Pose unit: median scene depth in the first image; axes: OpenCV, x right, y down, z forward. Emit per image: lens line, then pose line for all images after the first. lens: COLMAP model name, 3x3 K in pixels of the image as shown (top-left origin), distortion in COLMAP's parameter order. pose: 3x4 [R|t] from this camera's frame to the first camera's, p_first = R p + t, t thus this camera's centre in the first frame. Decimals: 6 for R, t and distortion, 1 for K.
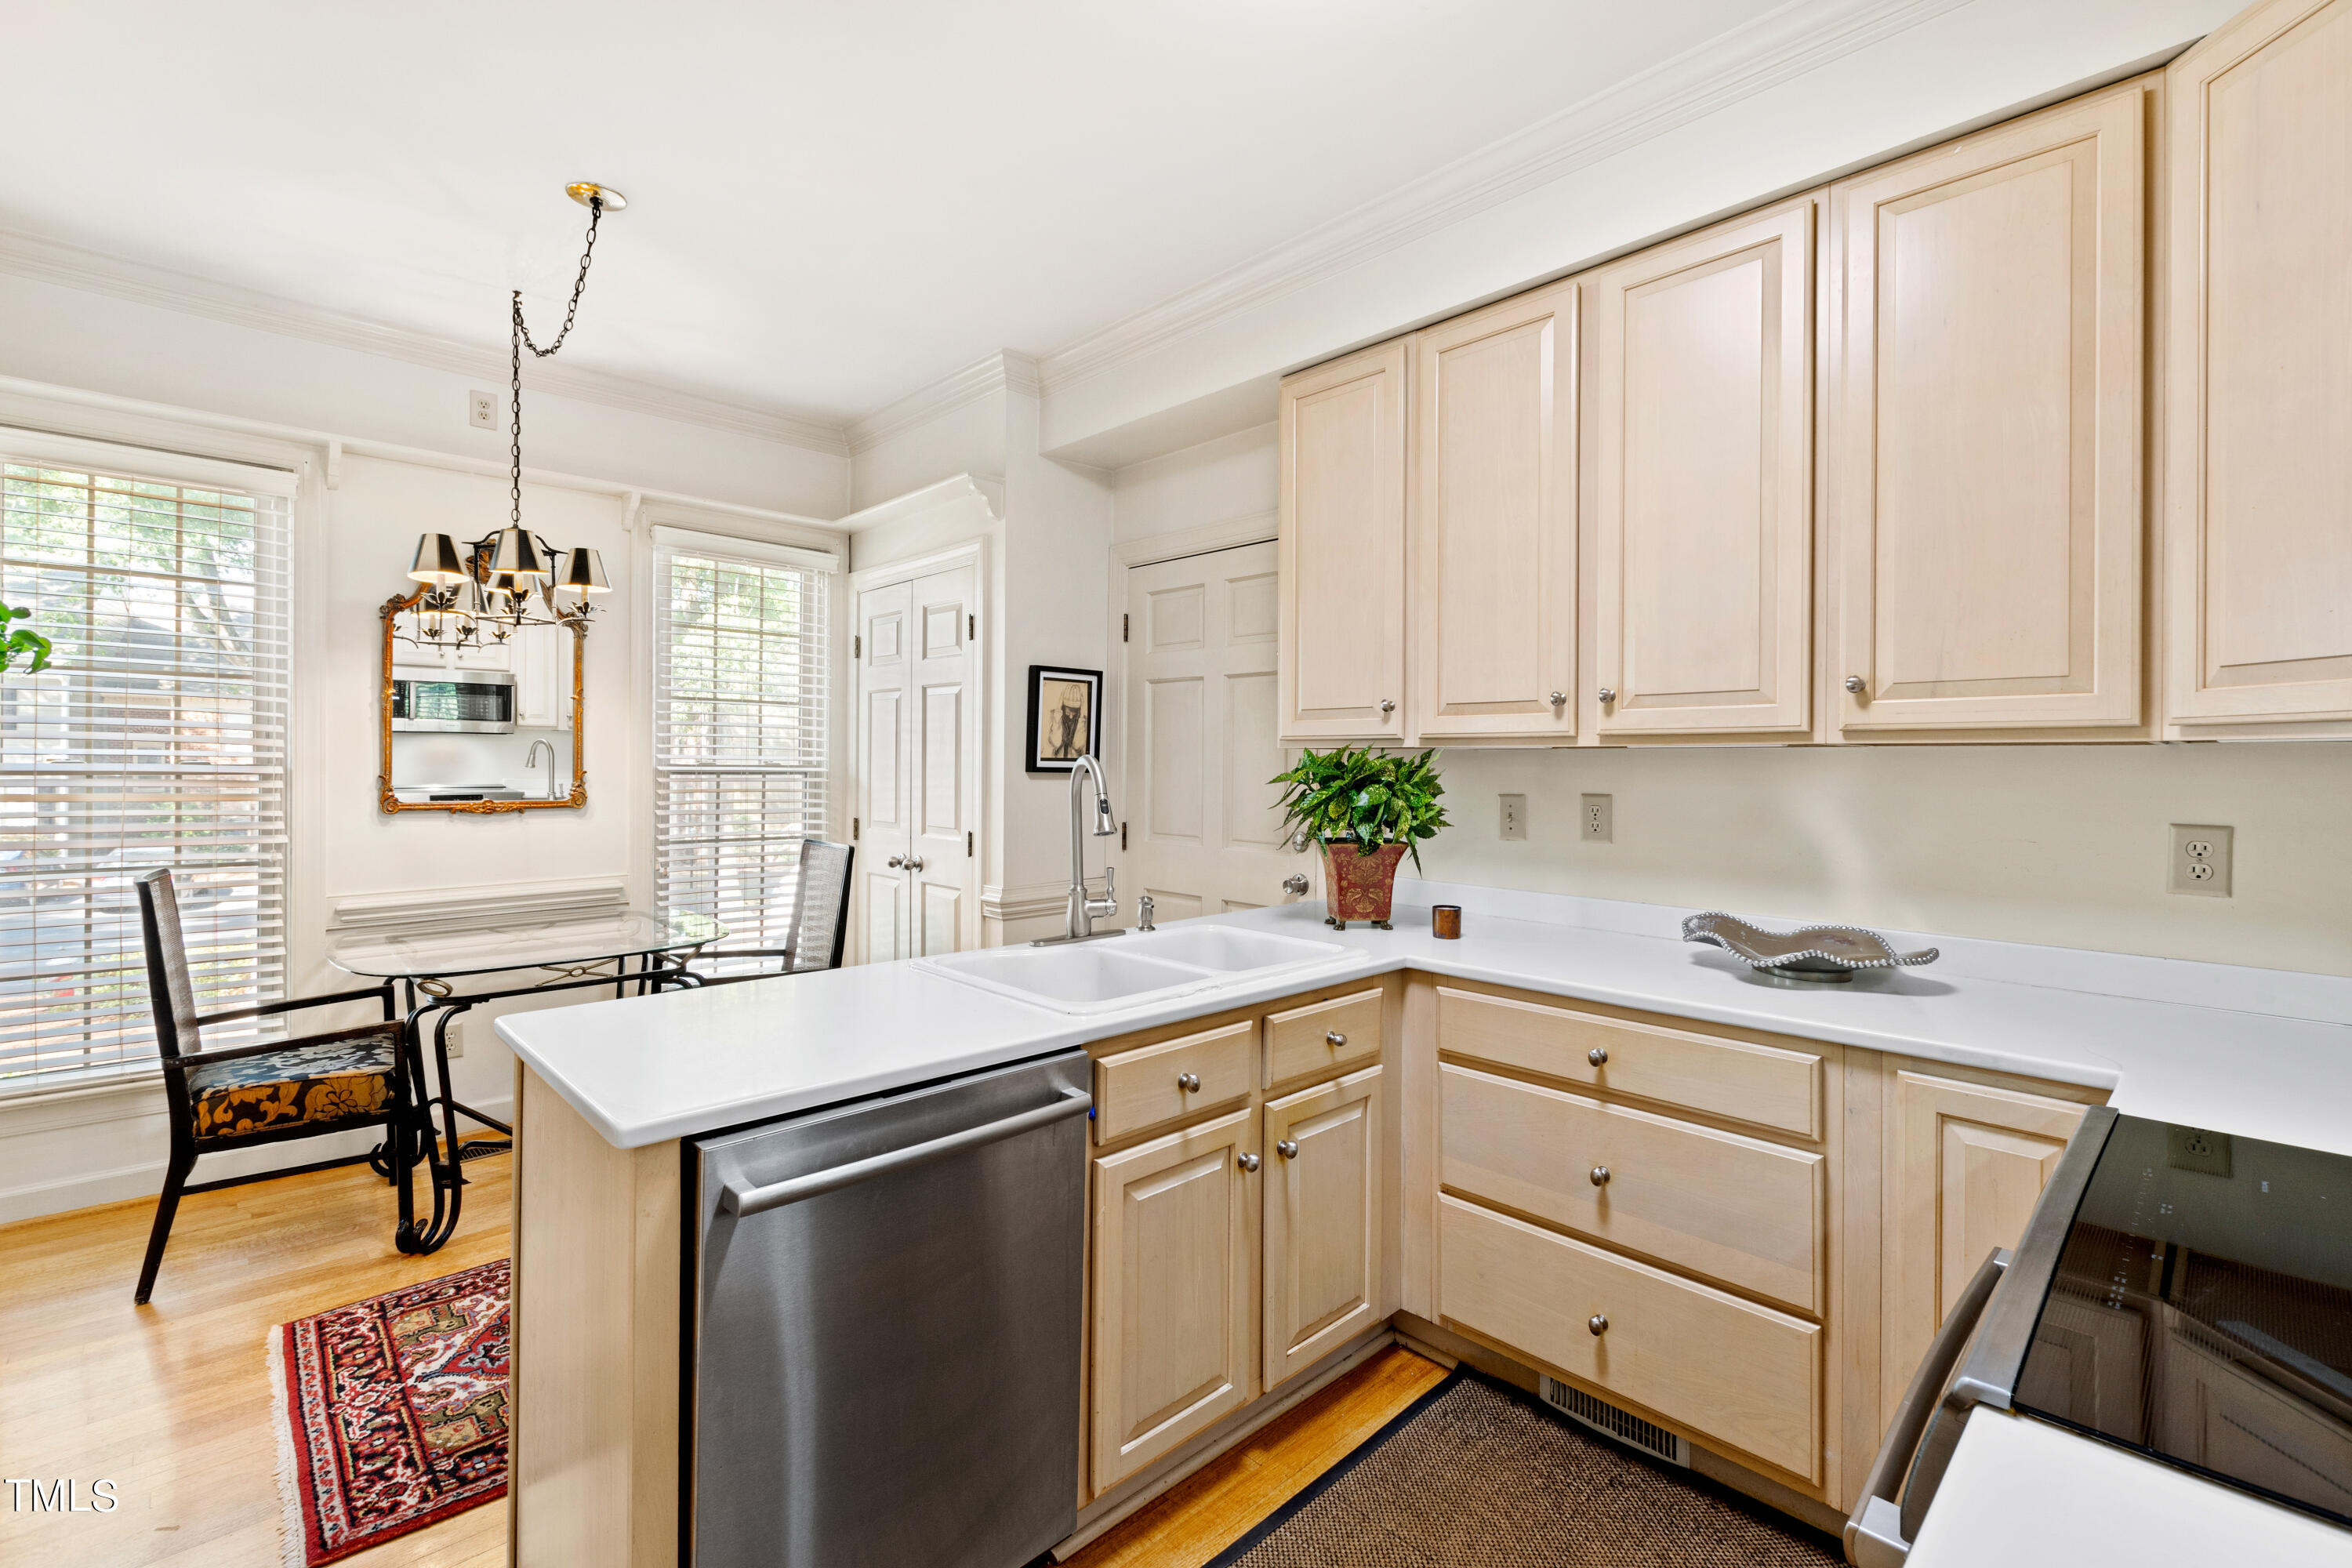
lens RADIAL K [[1031.7, 0, 1159.8], [0, 1031.7, 766.6], [0, 0, 1]] dist [0.002237, -0.000683]
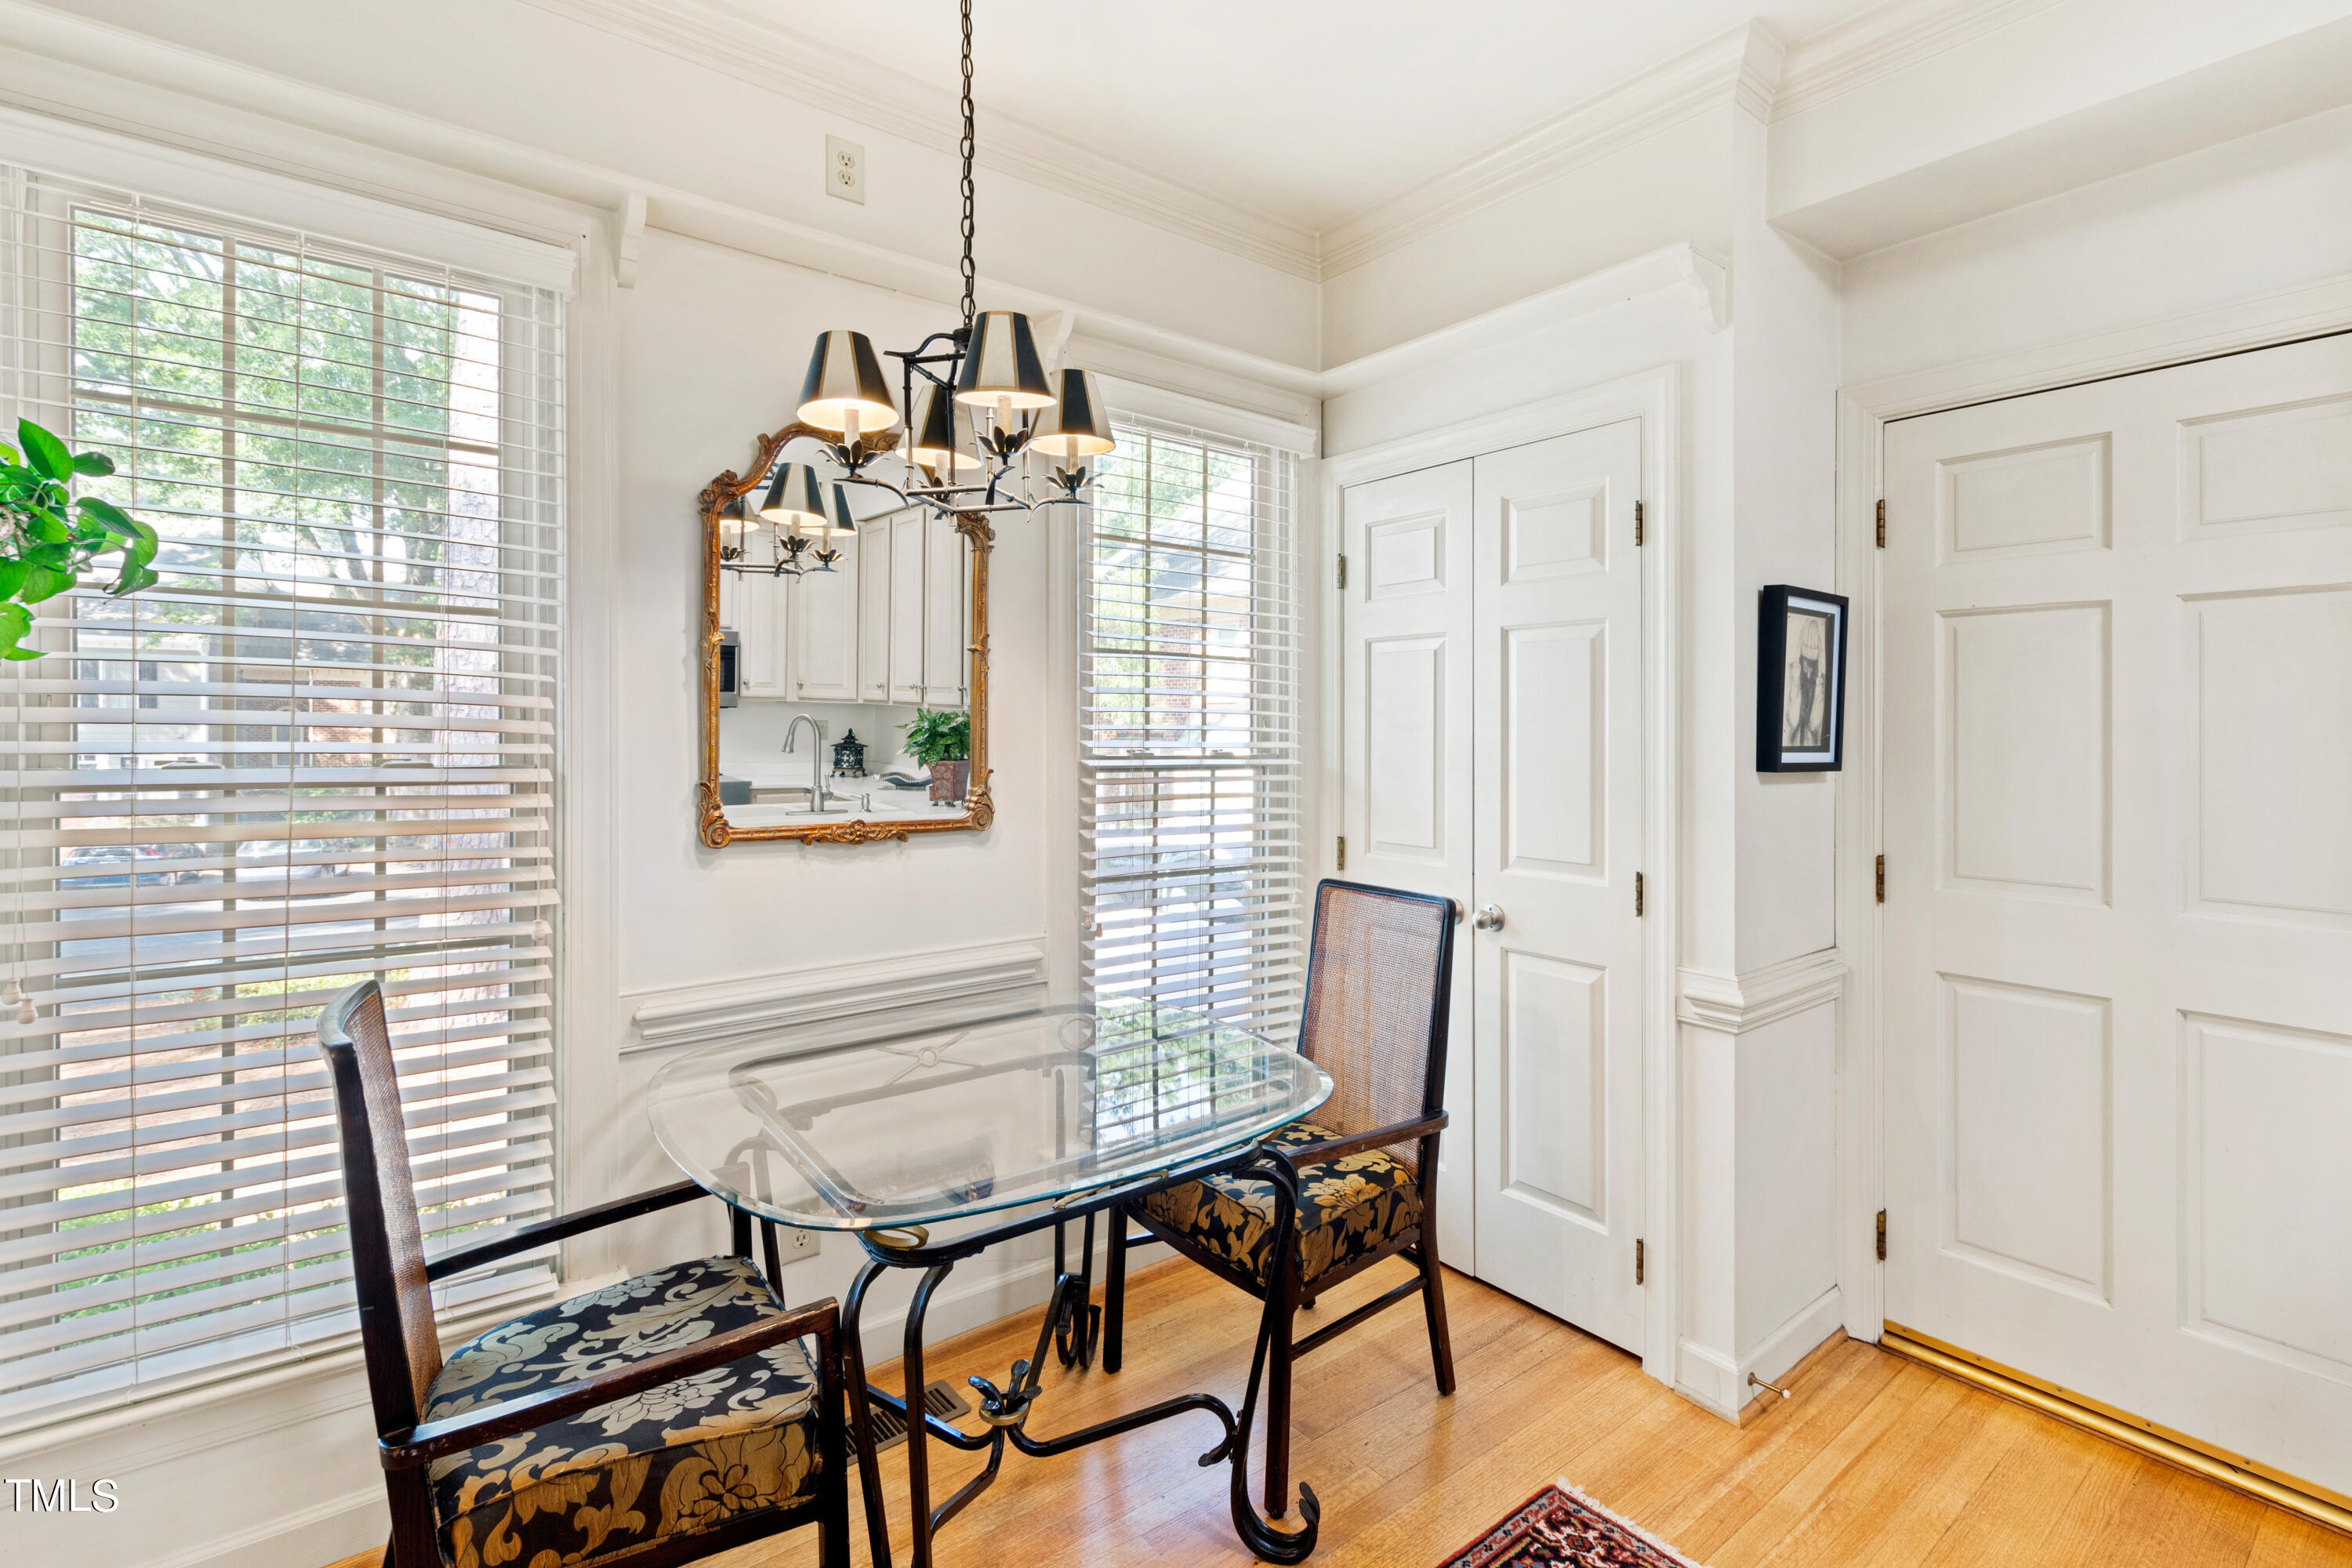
lens RADIAL K [[1070.4, 0, 1201.4], [0, 1070.4, 735.7], [0, 0, 1]] dist [-0.003087, 0.001005]
pose [[0.997717, -0.002621, -0.067489, -0.446467], [0.002522, 0.999996, -0.001552, -0.016533], [0.067493, 0.001379, 0.997719, 0.433291]]
